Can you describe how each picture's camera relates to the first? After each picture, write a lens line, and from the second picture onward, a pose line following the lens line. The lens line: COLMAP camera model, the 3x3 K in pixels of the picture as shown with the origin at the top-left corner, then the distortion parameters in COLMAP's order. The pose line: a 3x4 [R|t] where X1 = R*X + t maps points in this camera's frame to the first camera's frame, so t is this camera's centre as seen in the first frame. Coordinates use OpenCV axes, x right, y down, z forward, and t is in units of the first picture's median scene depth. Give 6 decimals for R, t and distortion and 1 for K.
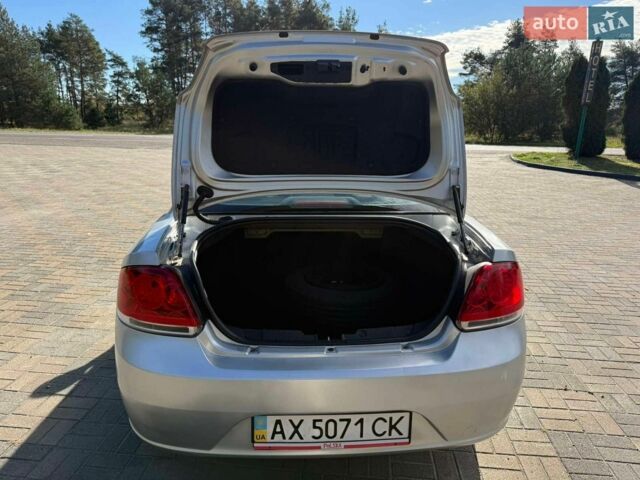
lens RADIAL K [[458.8, 0, 320.0], [0, 458.8, 240.0], [0, 0, 1]] dist [0.030806, -0.042854]
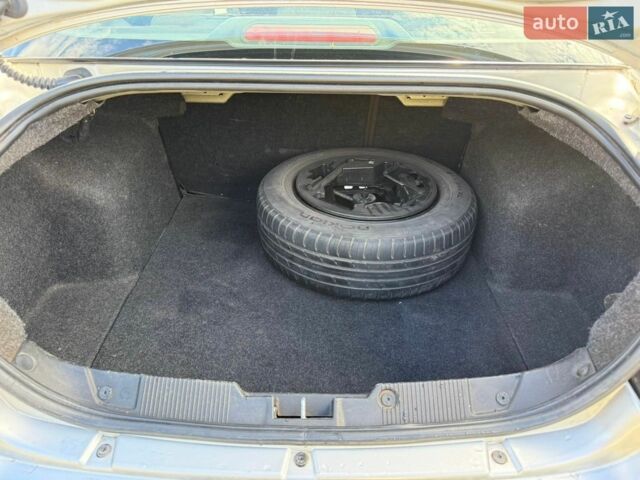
lens RADIAL K [[458.8, 0, 320.0], [0, 458.8, 240.0], [0, 0, 1]] dist [0.030806, -0.042854]
pose [[0.996684, 0.045714, -0.067319, 0.044505], [-0.019481, 0.937275, 0.348045, -0.052066], [0.079007, -0.345580, 0.935057, 0.550754]]
